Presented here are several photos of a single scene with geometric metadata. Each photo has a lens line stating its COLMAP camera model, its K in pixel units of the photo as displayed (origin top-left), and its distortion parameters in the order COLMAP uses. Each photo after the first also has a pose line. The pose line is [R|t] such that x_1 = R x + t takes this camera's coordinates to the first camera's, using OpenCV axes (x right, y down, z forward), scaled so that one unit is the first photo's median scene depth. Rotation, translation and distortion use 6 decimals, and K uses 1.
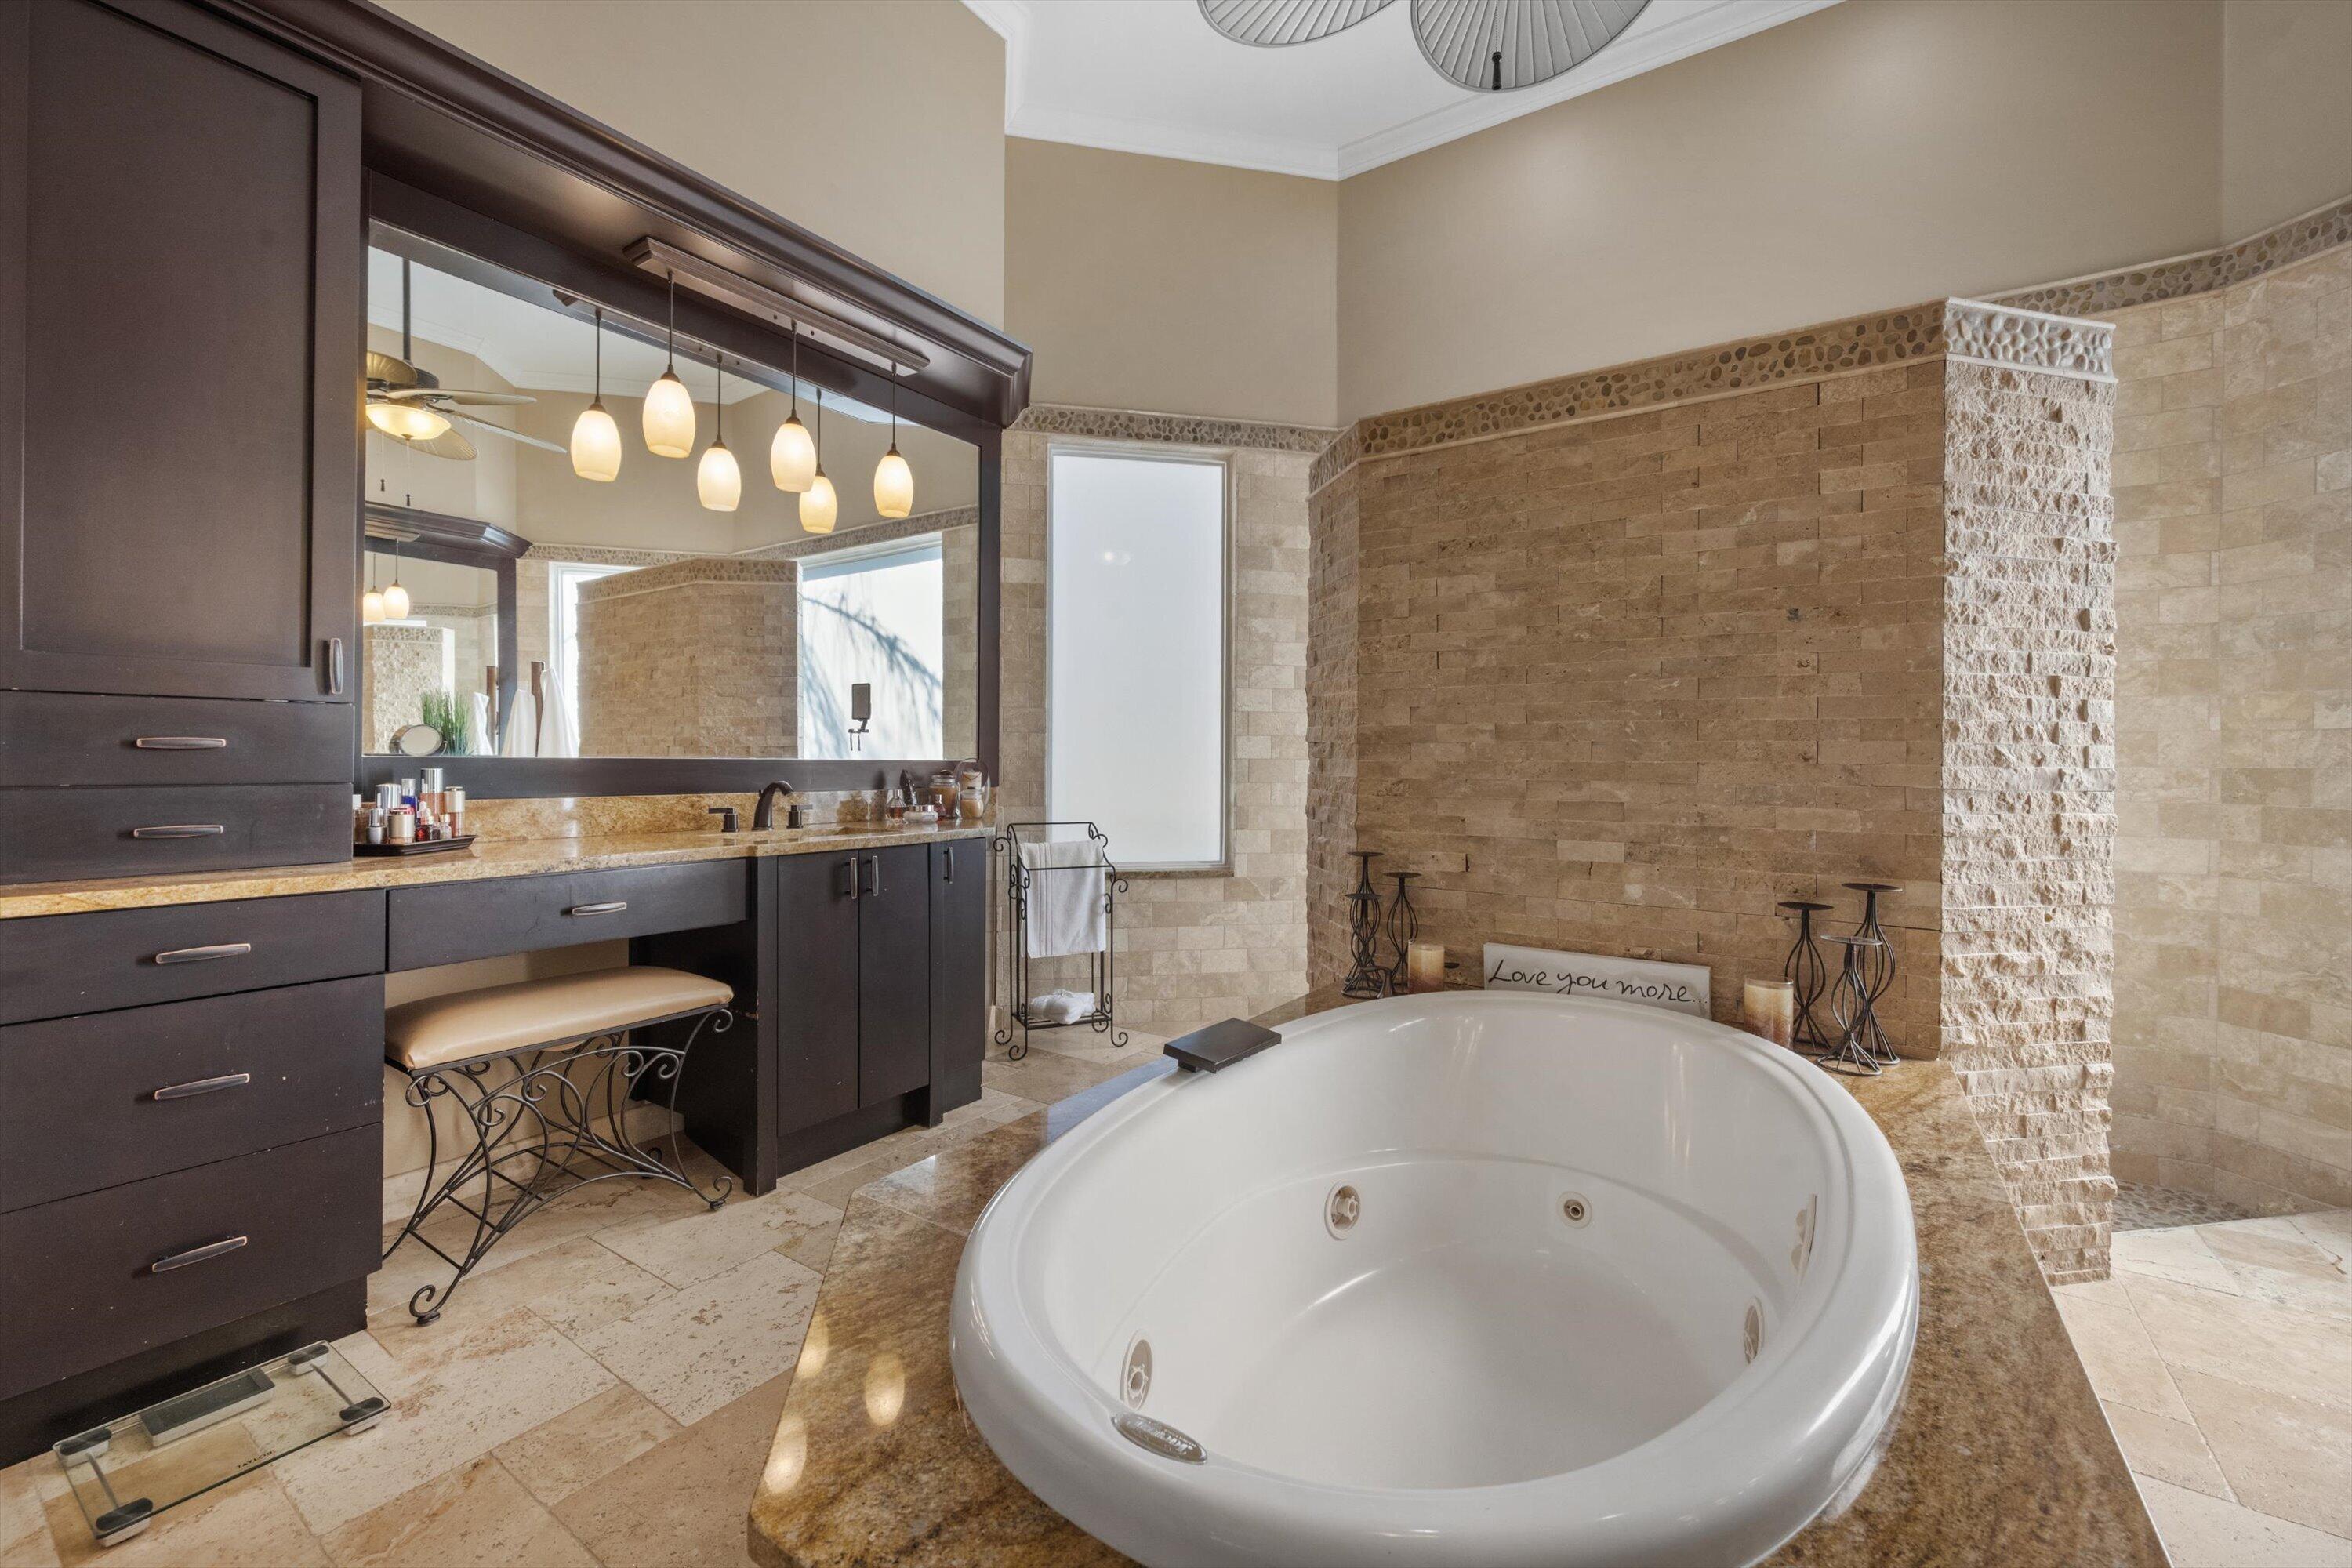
lens RADIAL K [[958.5, 0, 1181.4], [0, 958.5, 769.6], [0, 0, 1]] dist [0.001019, -0.001506]
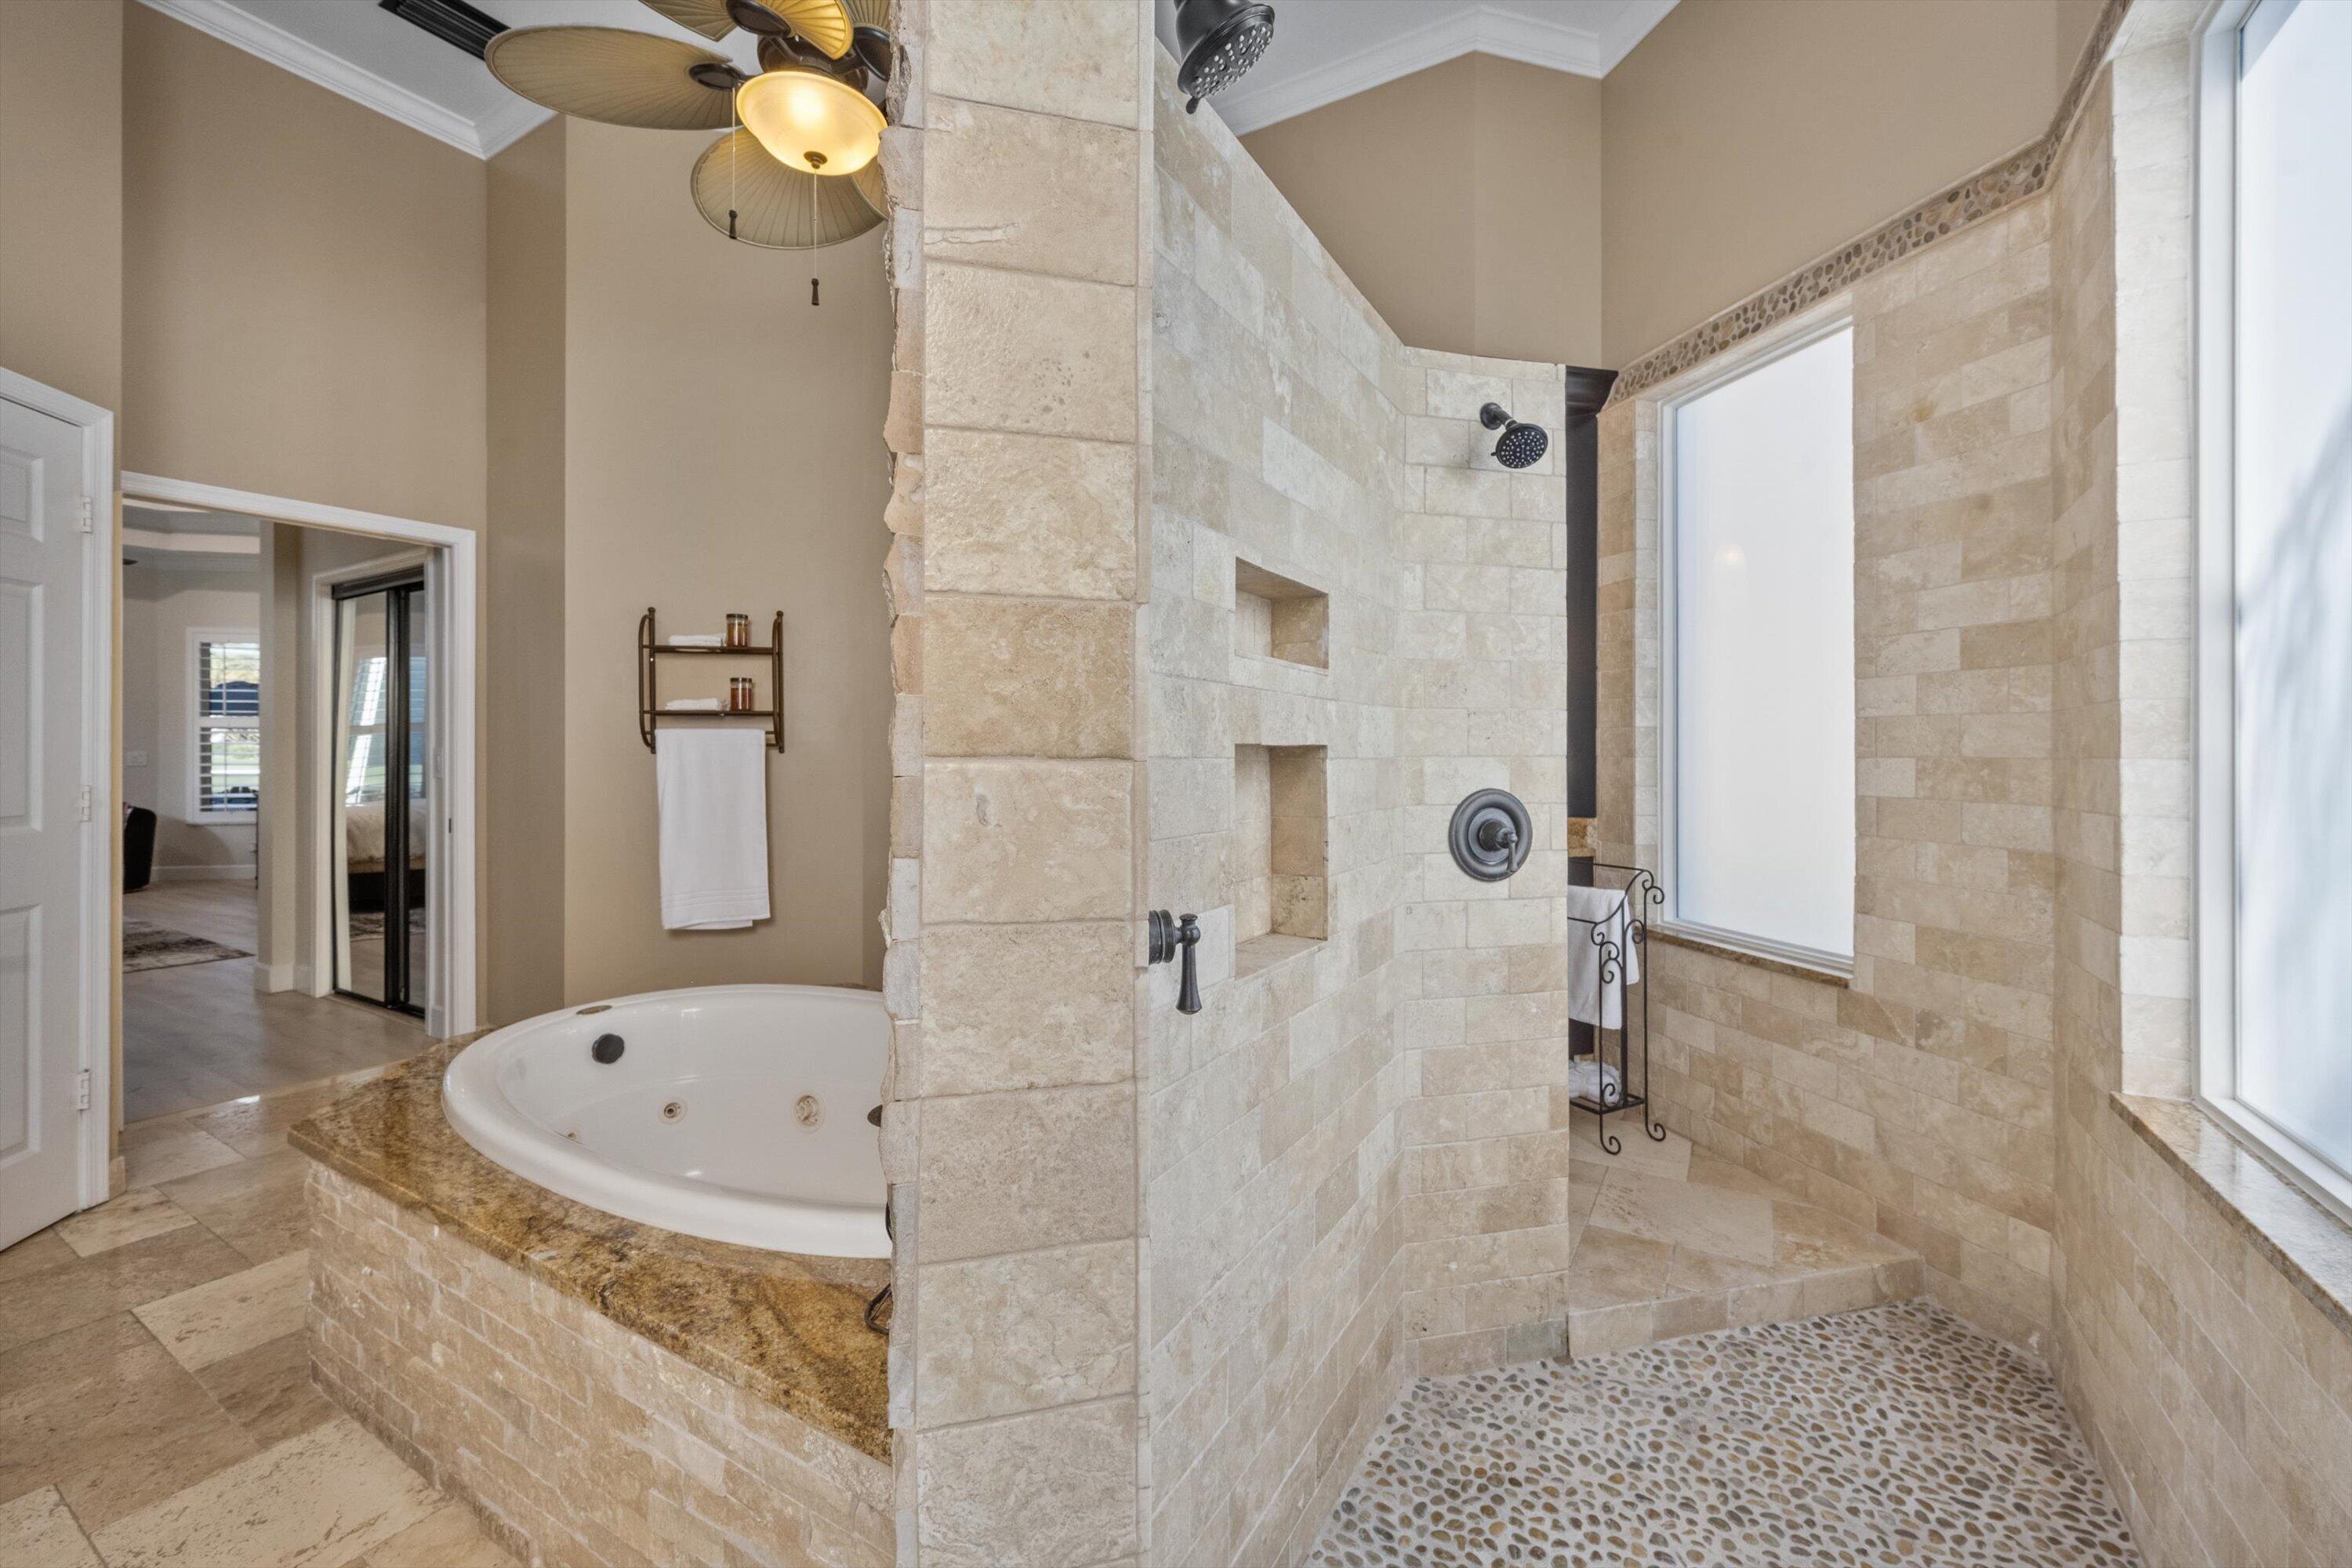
lens RADIAL K [[958.5, 0, 1184.8], [0, 958.5, 766.3], [0, 0, 1]] dist [0.001019, -0.001506]
pose [[0.058441, 0.004093, -0.998282, 0.637570], [-0.008847, 0.999954, 0.003582, -0.028633], [0.998252, 0.008623, 0.058474, 0.540416]]
